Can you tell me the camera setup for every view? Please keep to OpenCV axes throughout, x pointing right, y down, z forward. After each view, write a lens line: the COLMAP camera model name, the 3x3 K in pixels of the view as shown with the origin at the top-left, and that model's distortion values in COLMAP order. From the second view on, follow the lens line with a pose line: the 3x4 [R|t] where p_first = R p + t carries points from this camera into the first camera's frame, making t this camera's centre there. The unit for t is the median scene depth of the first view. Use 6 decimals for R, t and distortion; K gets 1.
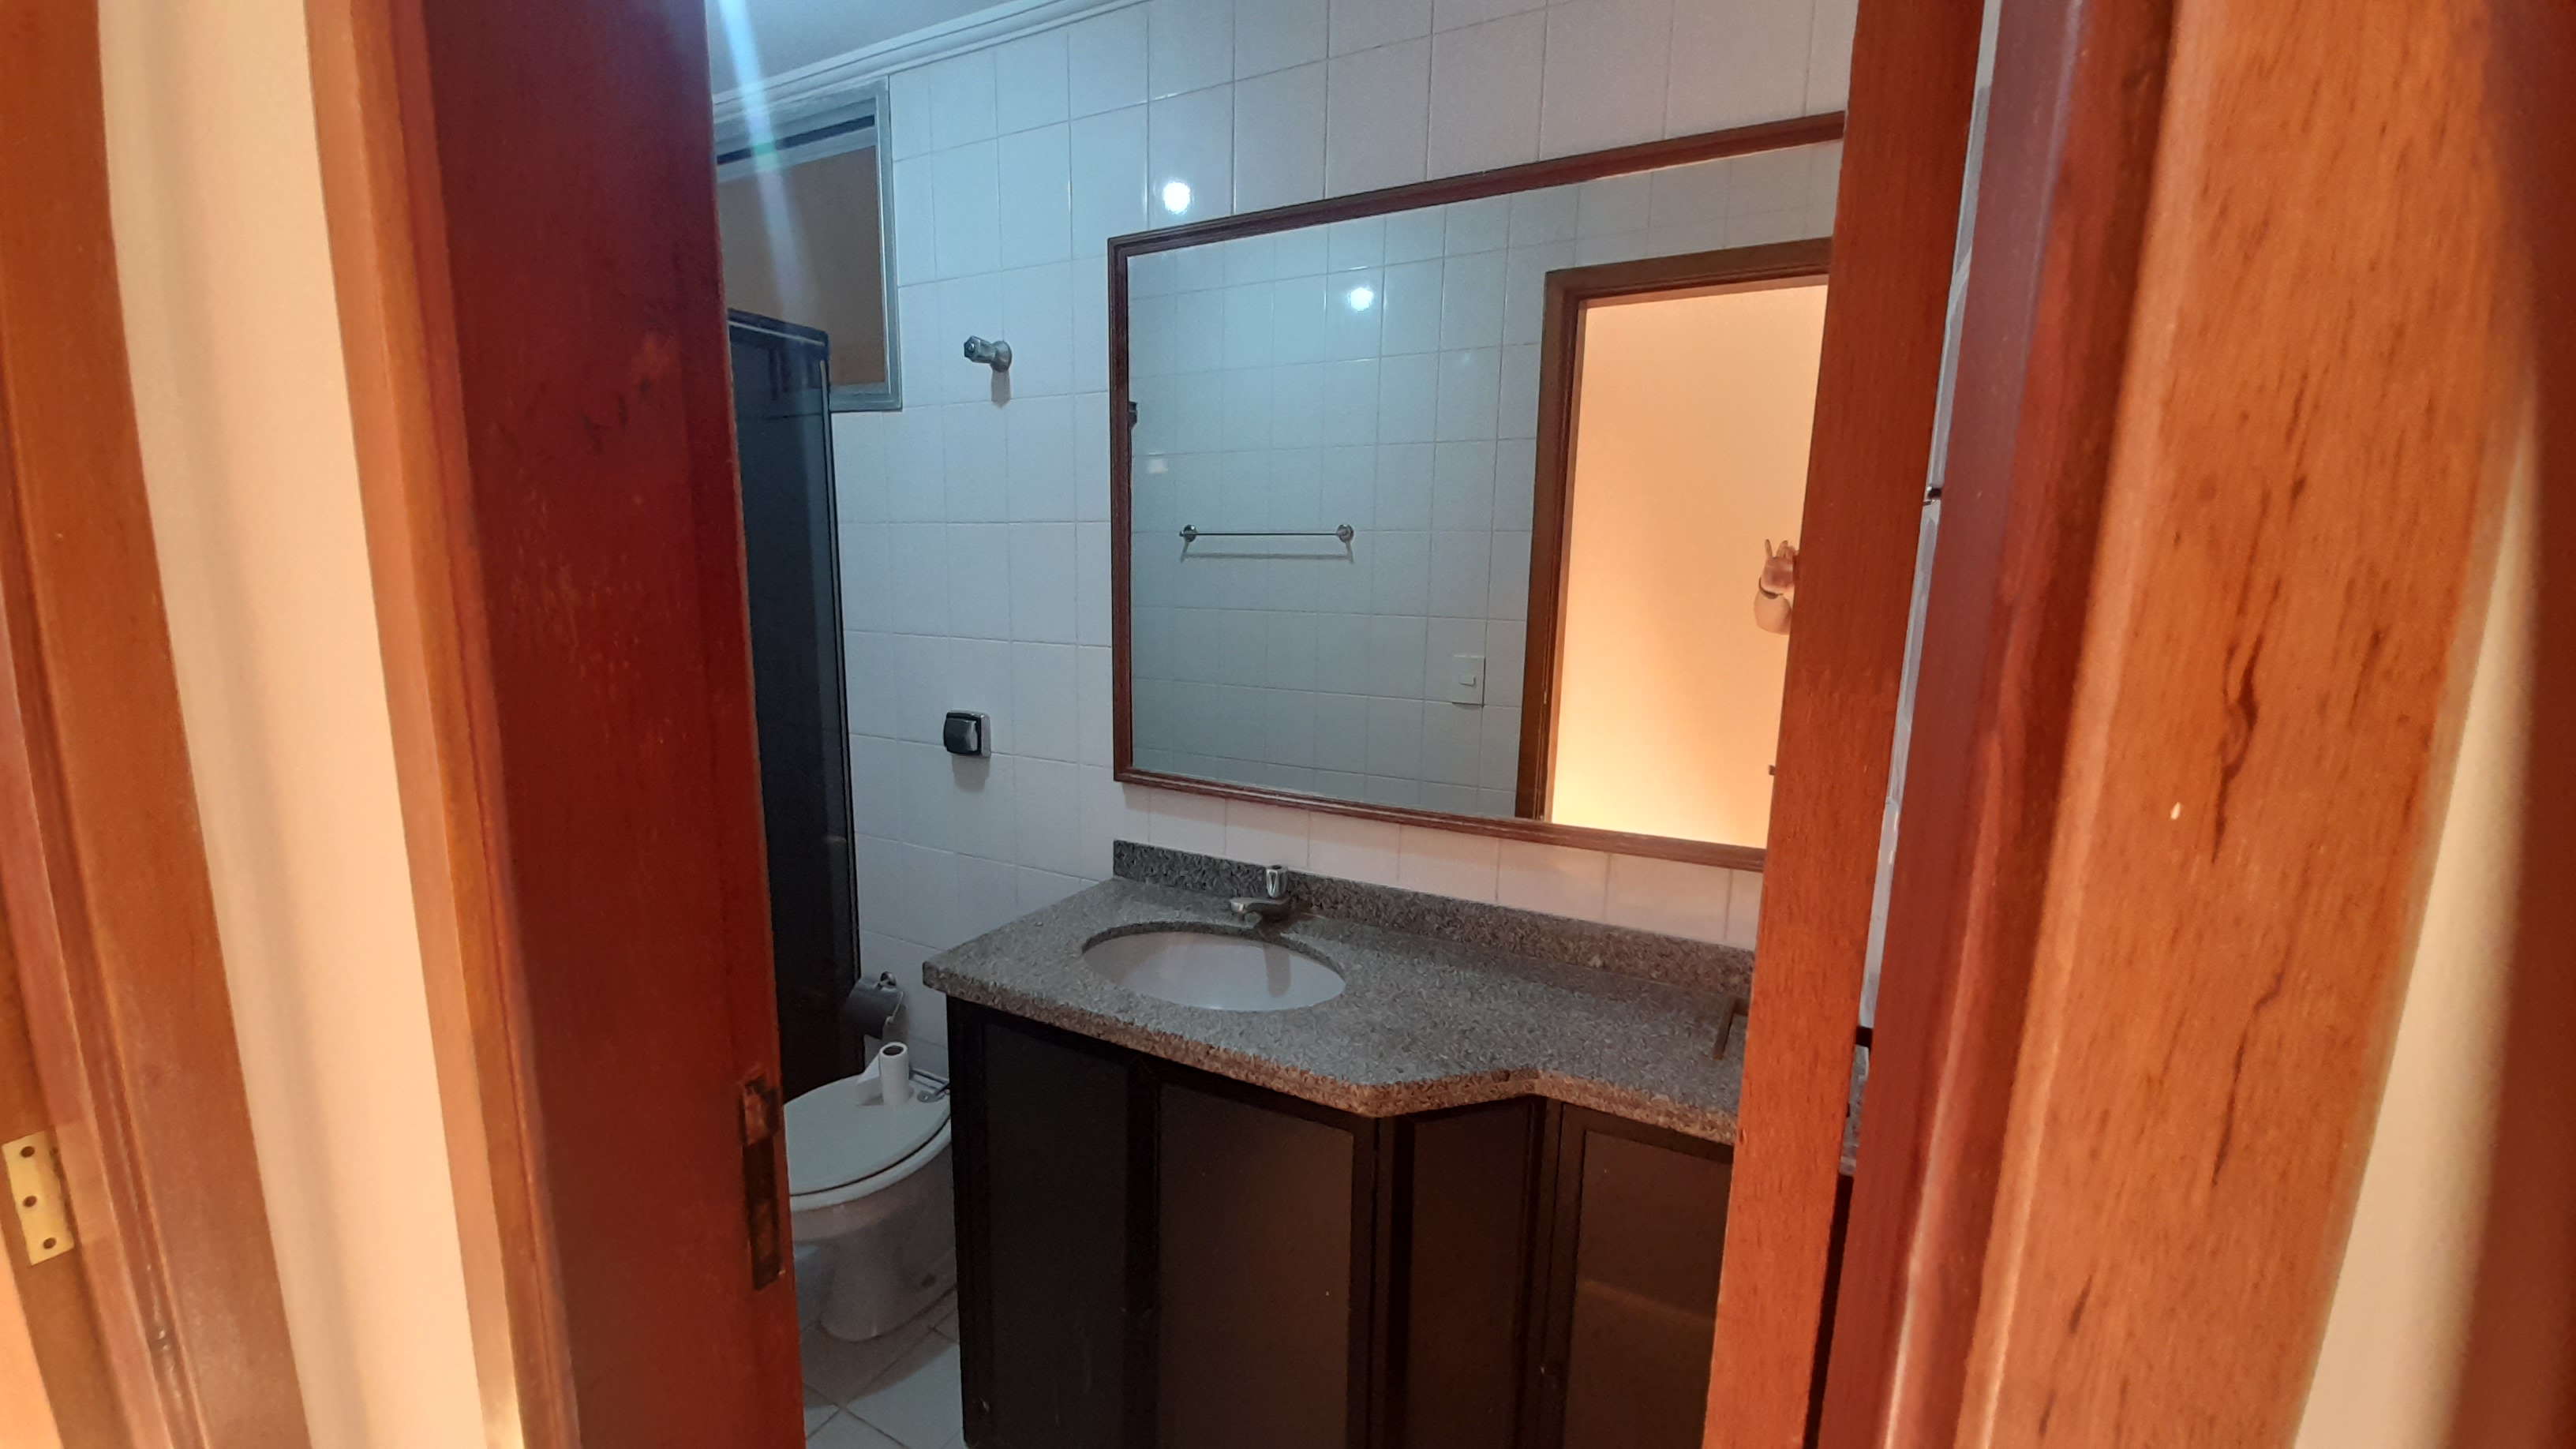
lens RADIAL K [[1011.2, 0, 1251.4], [0, 1011.2, 734.2], [0, 0, 1]] dist [0.009059, -0.014291]
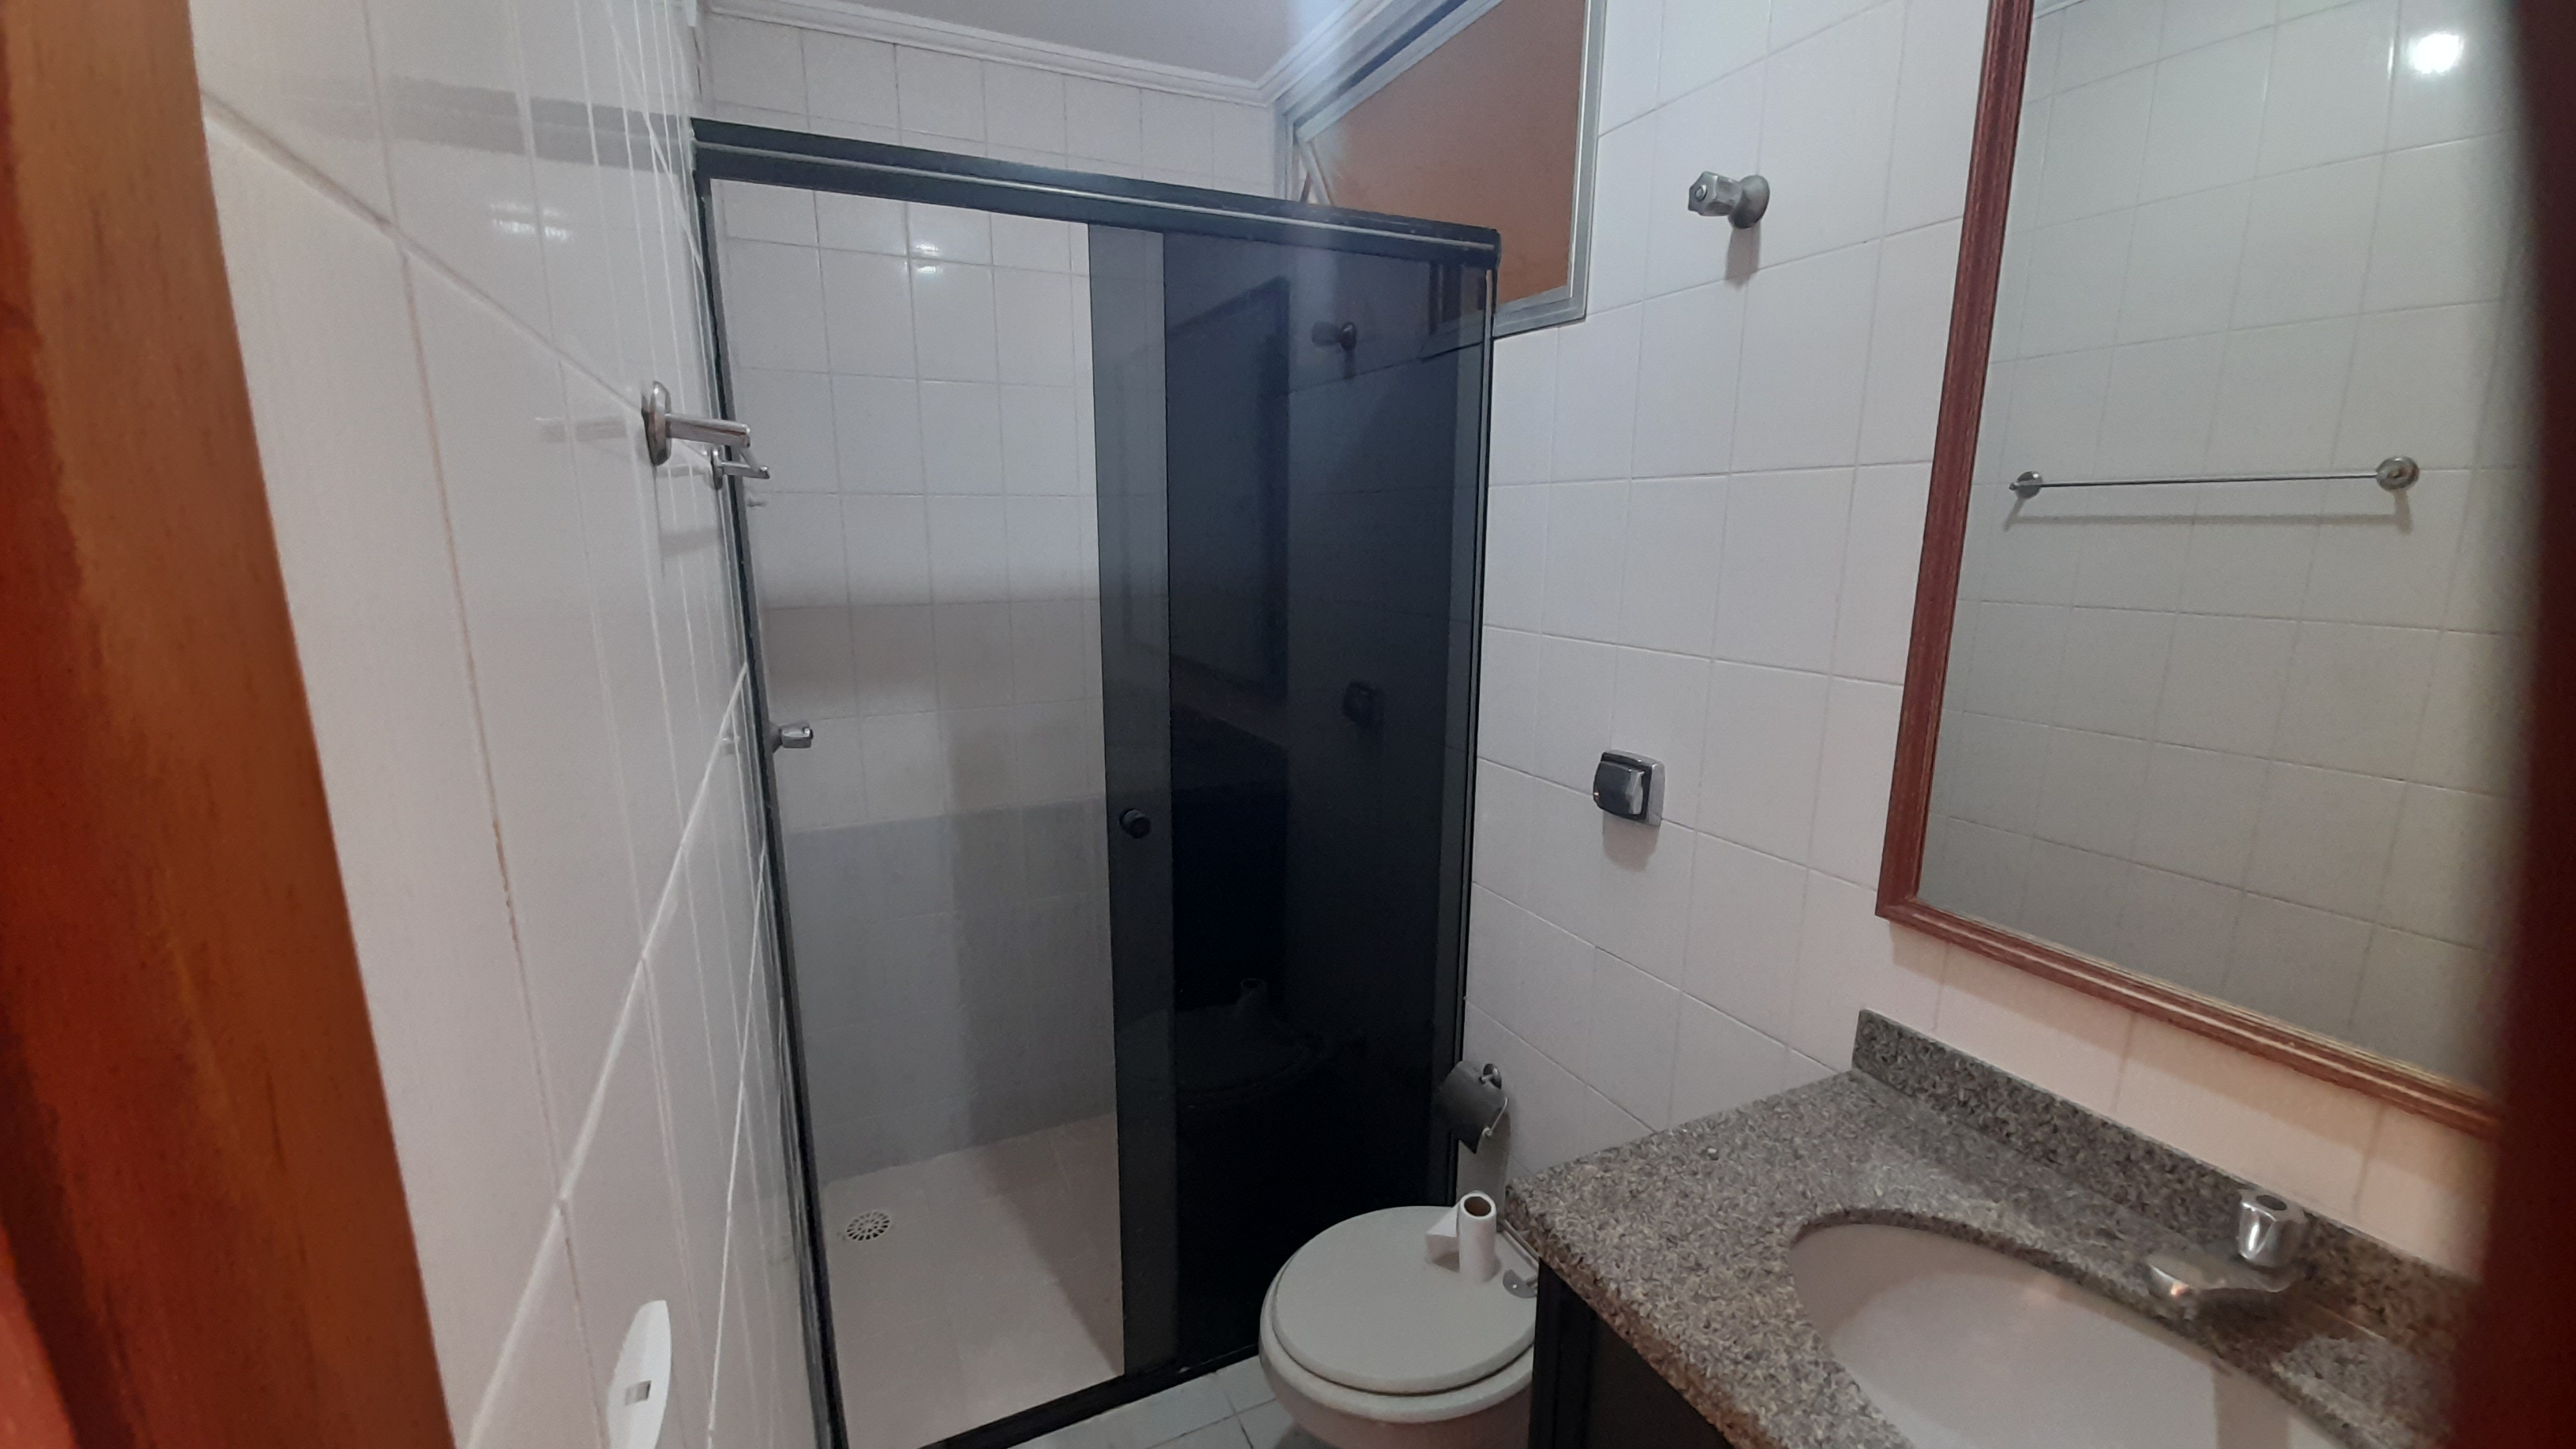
lens RADIAL K [[1011.2, 0, 1251.4], [0, 1011.2, 734.2], [0, 0, 1]] dist [0.009059, -0.014291]
pose [[0.795798, 0.106193, -0.596178, -0.085390], [-0.089443, 0.994318, 0.057718, -0.057518], [0.598920, 0.007392, 0.800775, 0.320334]]
